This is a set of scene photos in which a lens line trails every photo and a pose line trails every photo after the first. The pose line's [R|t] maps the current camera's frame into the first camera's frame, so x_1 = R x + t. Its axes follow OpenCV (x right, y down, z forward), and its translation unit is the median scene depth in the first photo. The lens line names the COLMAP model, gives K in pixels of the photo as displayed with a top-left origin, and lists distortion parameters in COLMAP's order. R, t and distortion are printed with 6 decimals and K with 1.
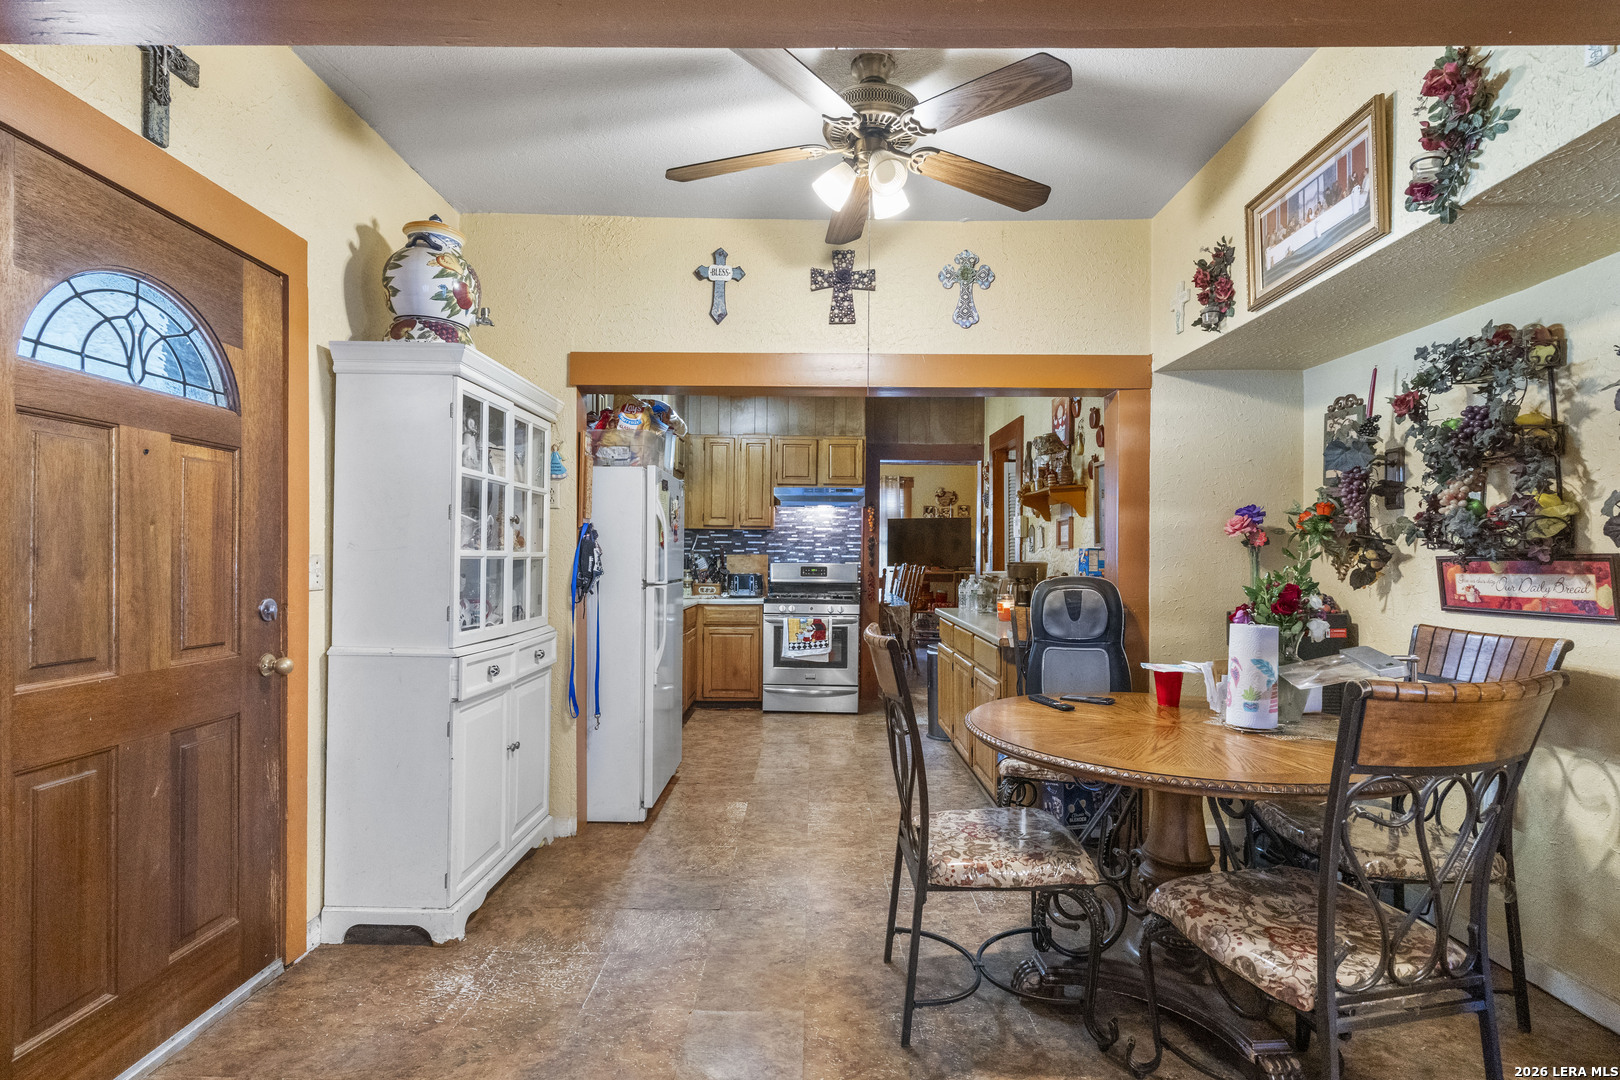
lens RADIAL K [[775.3, 0, 809.0], [0, 775.3, 548.2], [0, 0, 1]] dist [-0.002603, -0.000023]
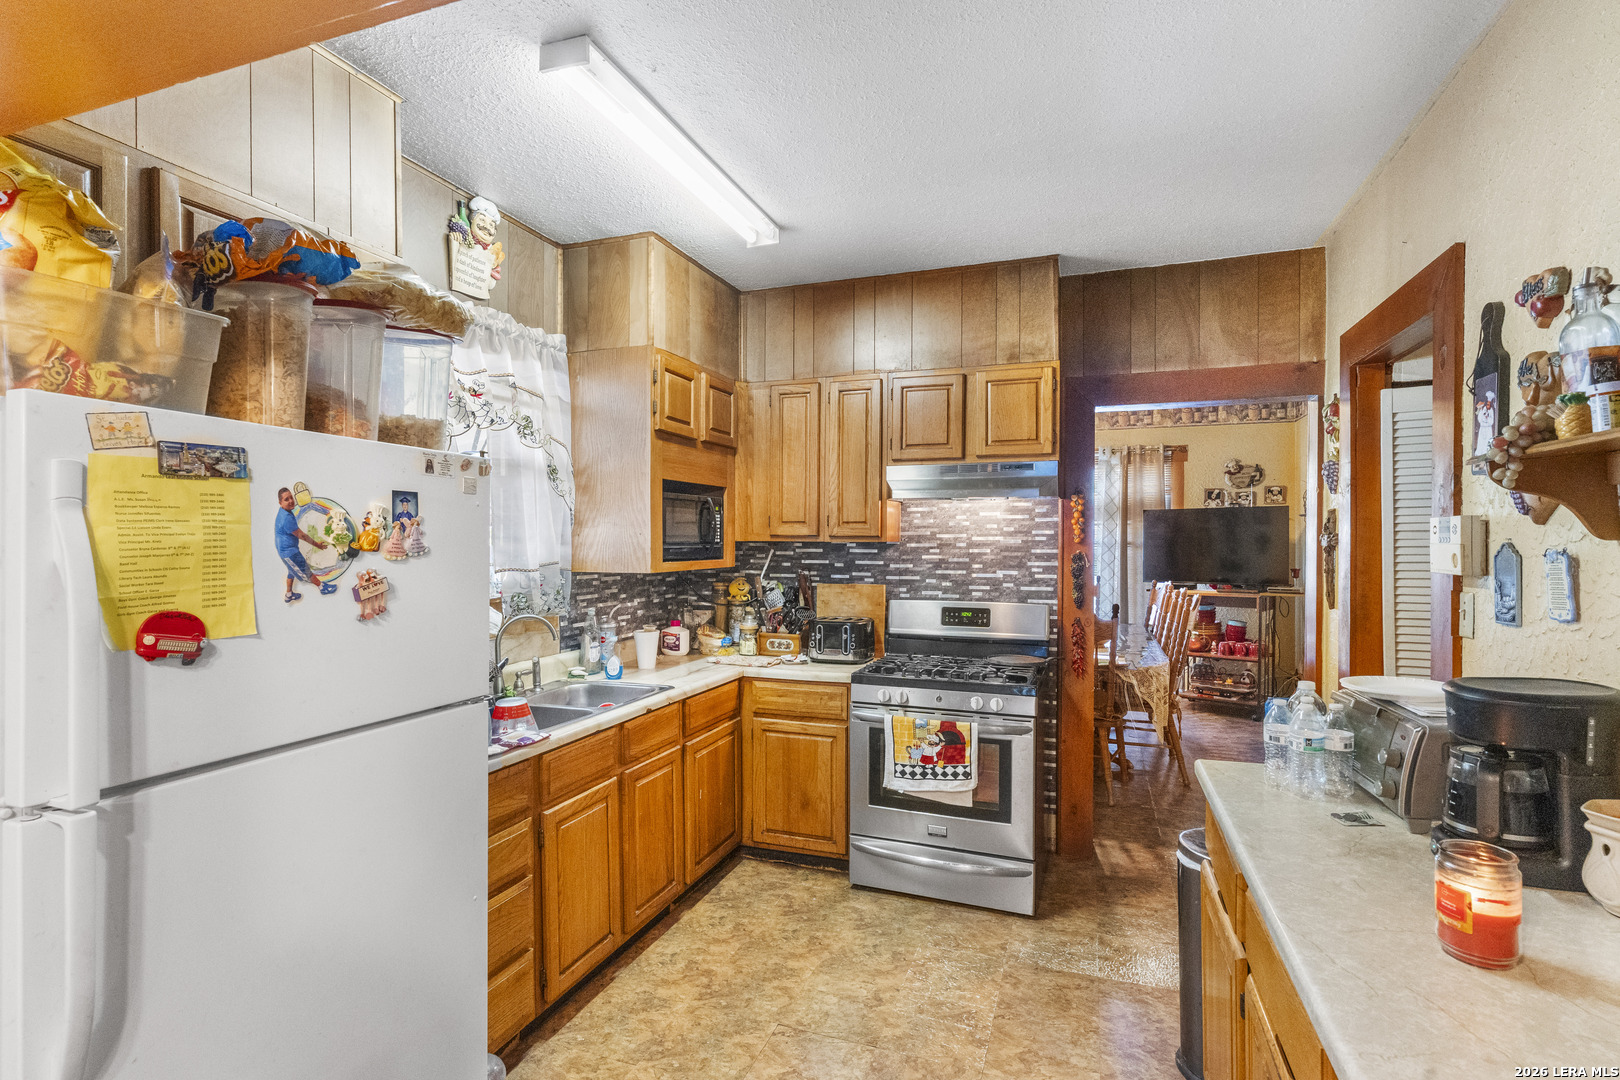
lens RADIAL K [[775.3, 0, 810.3], [0, 775.3, 543.4], [0, 0, 1]] dist [-0.002603, -0.000023]
pose [[0.942110, -0.004764, -0.335270, 0.087450], [0.008082, 0.999931, 0.008502, -0.027731], [0.335206, -0.010720, 0.942084, 0.447308]]
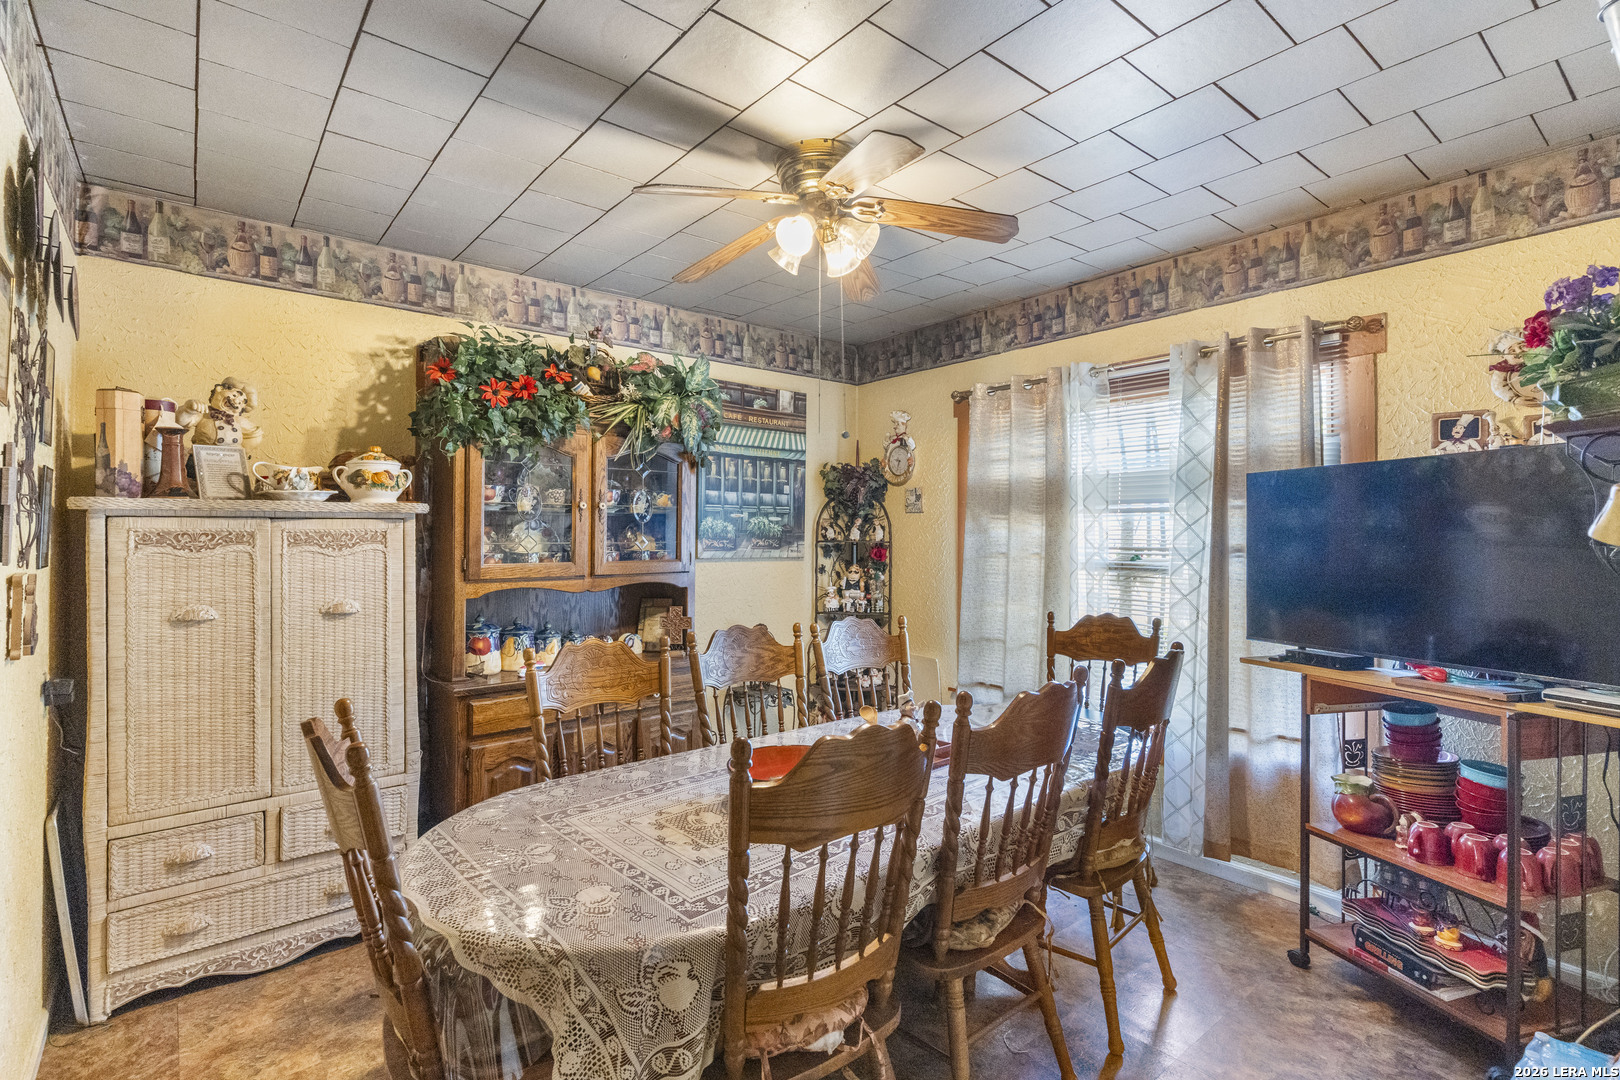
lens RADIAL K [[775.3, 0, 812.1], [0, 775.3, 533.3], [0, 0, 1]] dist [-0.002603, -0.000023]
pose [[0.640531, -0.005964, -0.767909, 0.341450], [0.005215, 0.999981, -0.003416, -0.025217], [0.767915, -0.001817, 0.640549, 1.086143]]
